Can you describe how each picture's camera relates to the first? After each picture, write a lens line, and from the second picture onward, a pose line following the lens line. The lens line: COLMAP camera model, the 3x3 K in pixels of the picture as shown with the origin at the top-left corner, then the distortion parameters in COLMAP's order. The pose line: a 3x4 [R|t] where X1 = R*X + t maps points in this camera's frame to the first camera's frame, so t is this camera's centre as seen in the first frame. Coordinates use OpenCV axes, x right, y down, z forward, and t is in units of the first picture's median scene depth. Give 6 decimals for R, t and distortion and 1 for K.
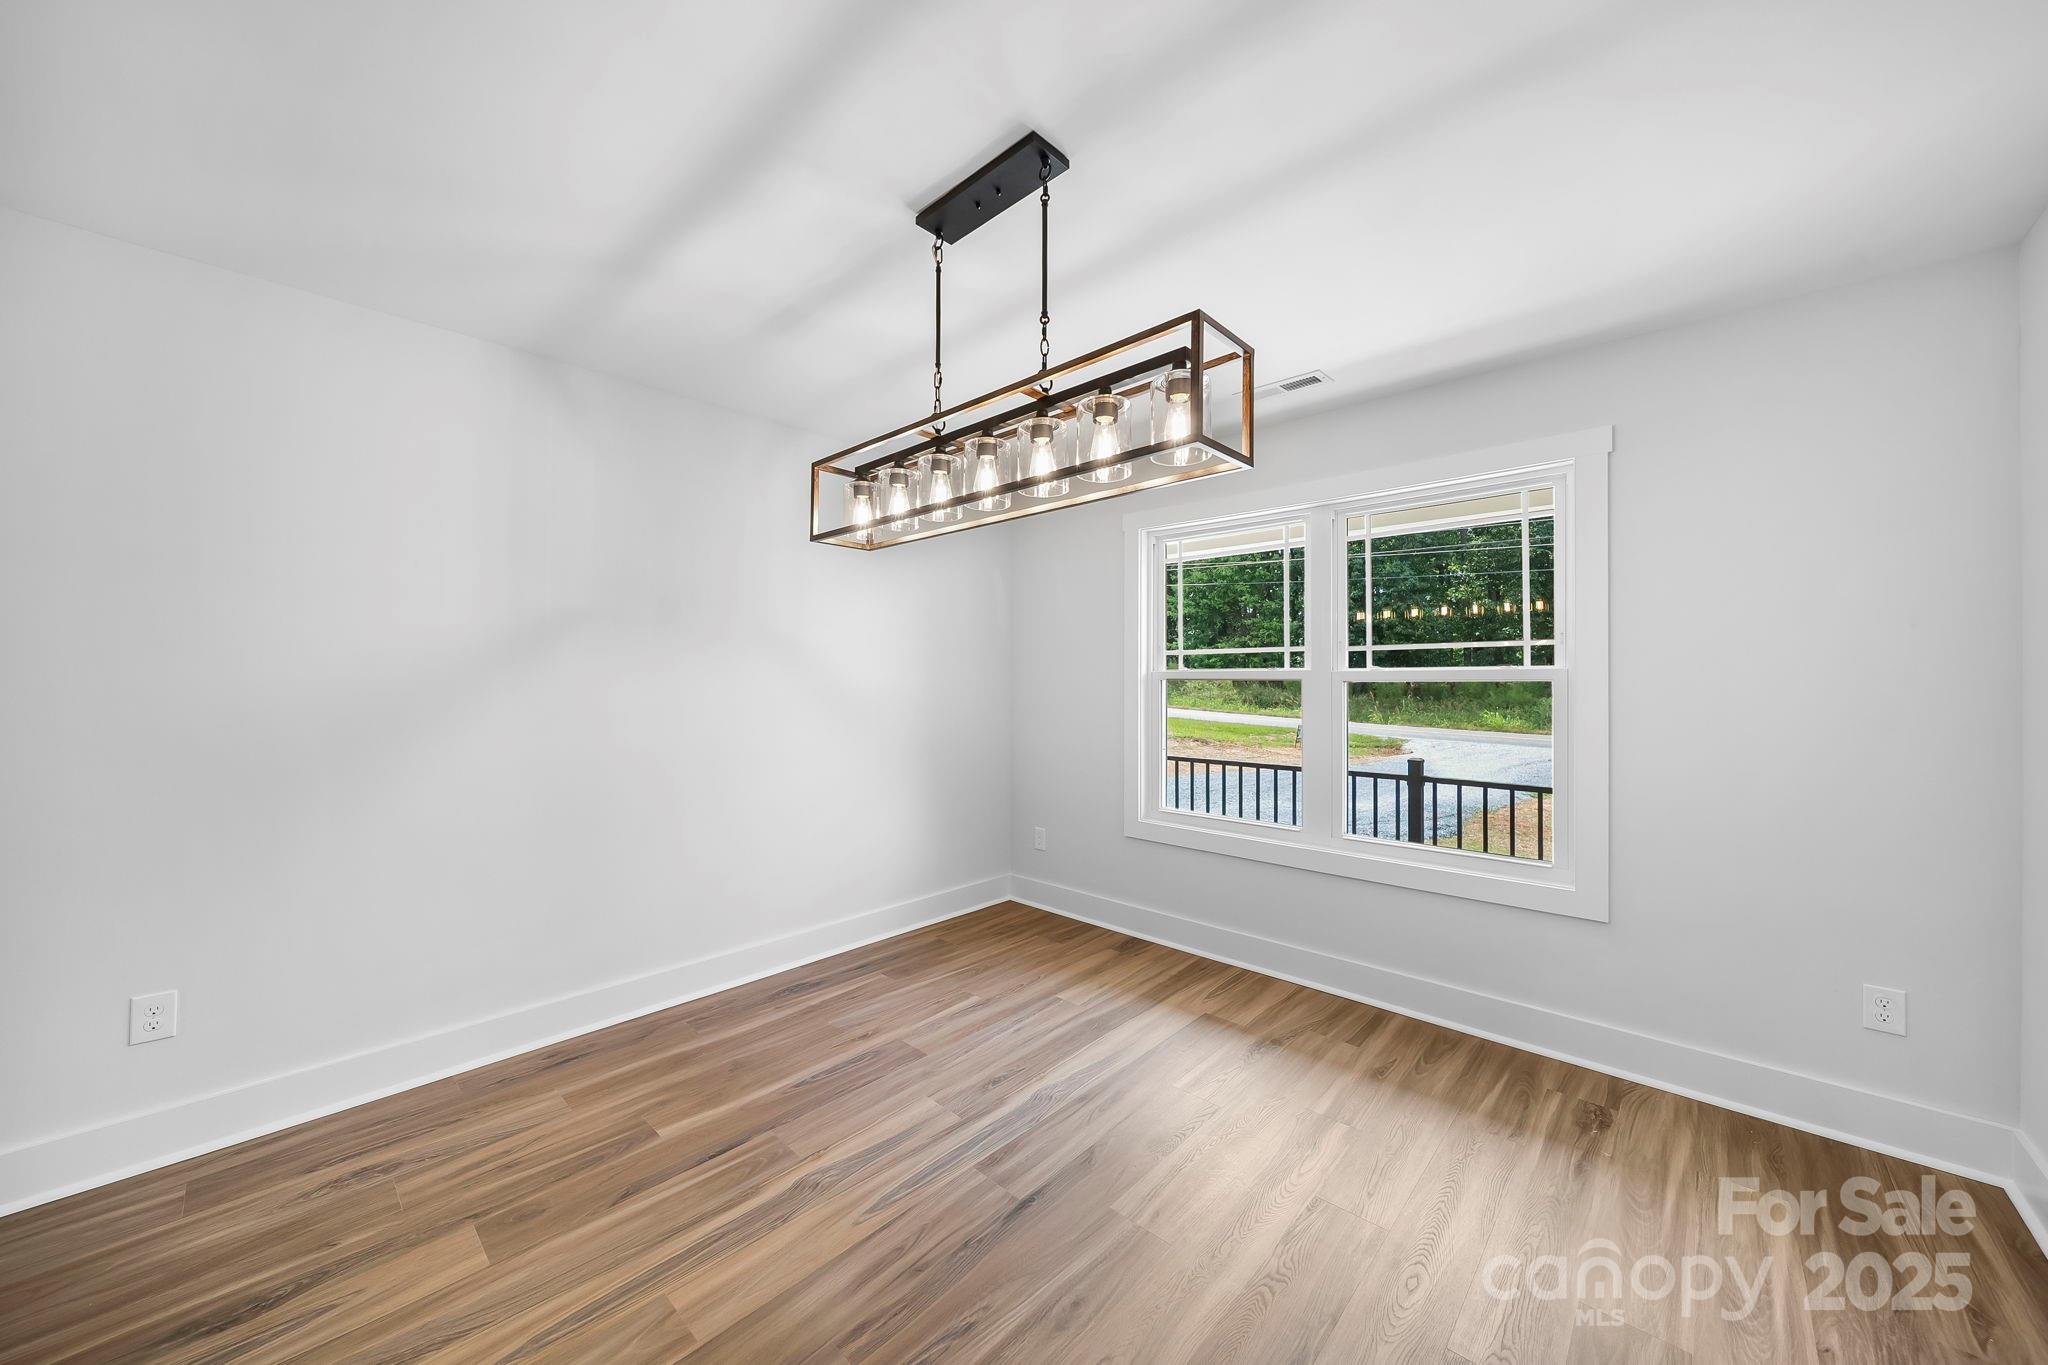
lens RADIAL K [[716.6, 0, 1025.4], [0, 716.6, 675.0], [0, 0, 1]] dist [-0.001137, -0.000980]
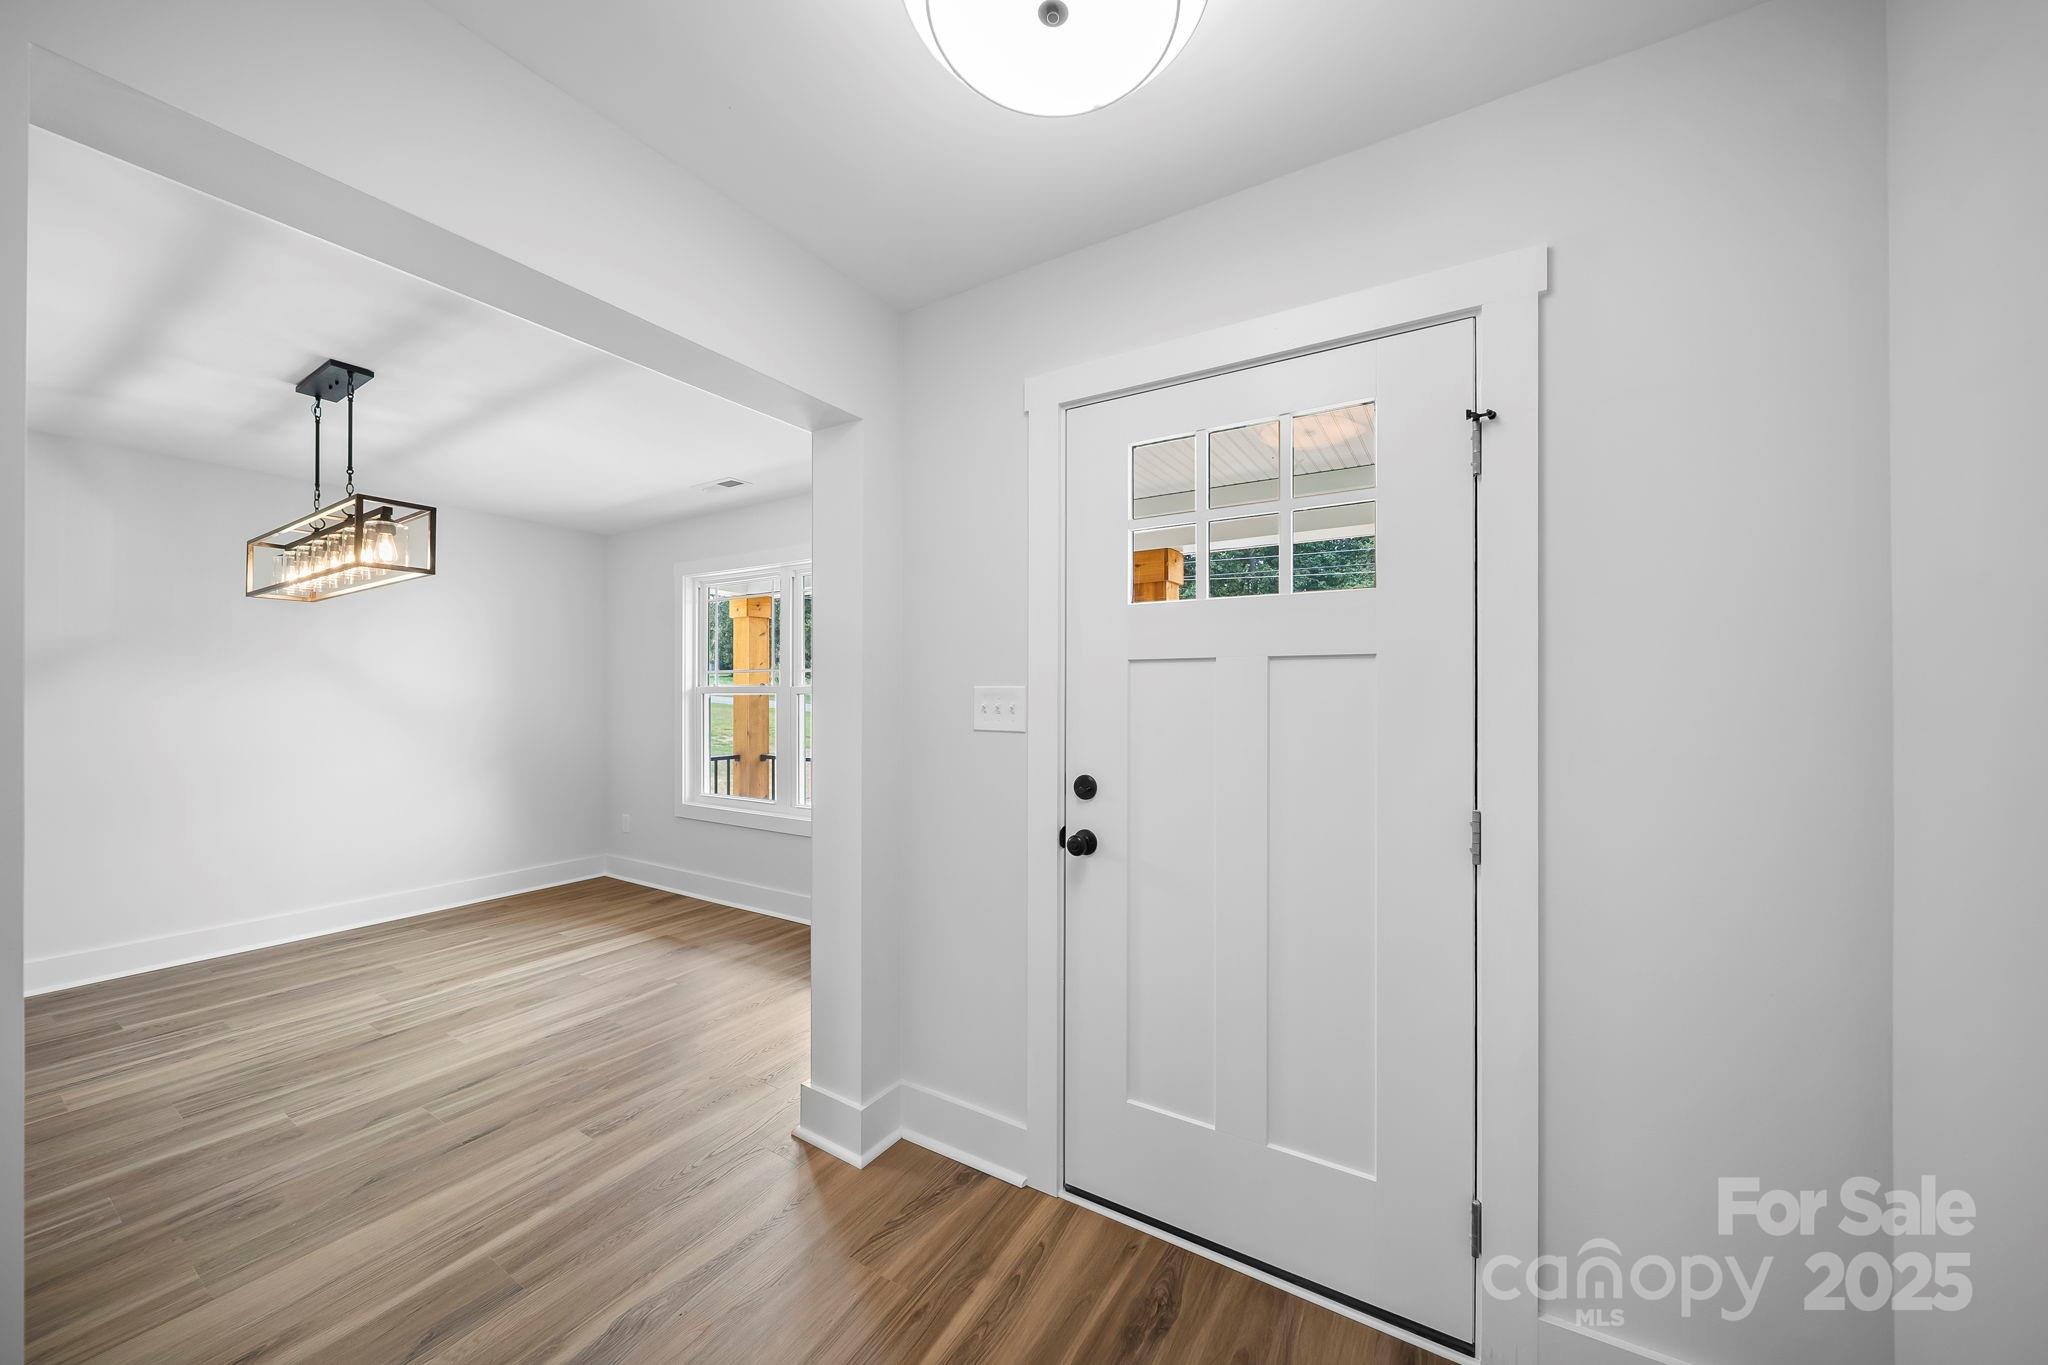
lens RADIAL K [[716.6, 0, 1029.1], [0, 716.6, 685.8], [0, 0, 1]] dist [-0.001137, -0.000980]
pose [[0.979686, 0.002736, 0.200519, 0.932551], [-0.002128, 0.999992, -0.003249, -0.005675], [-0.200526, 0.002756, 0.979684, -0.692528]]
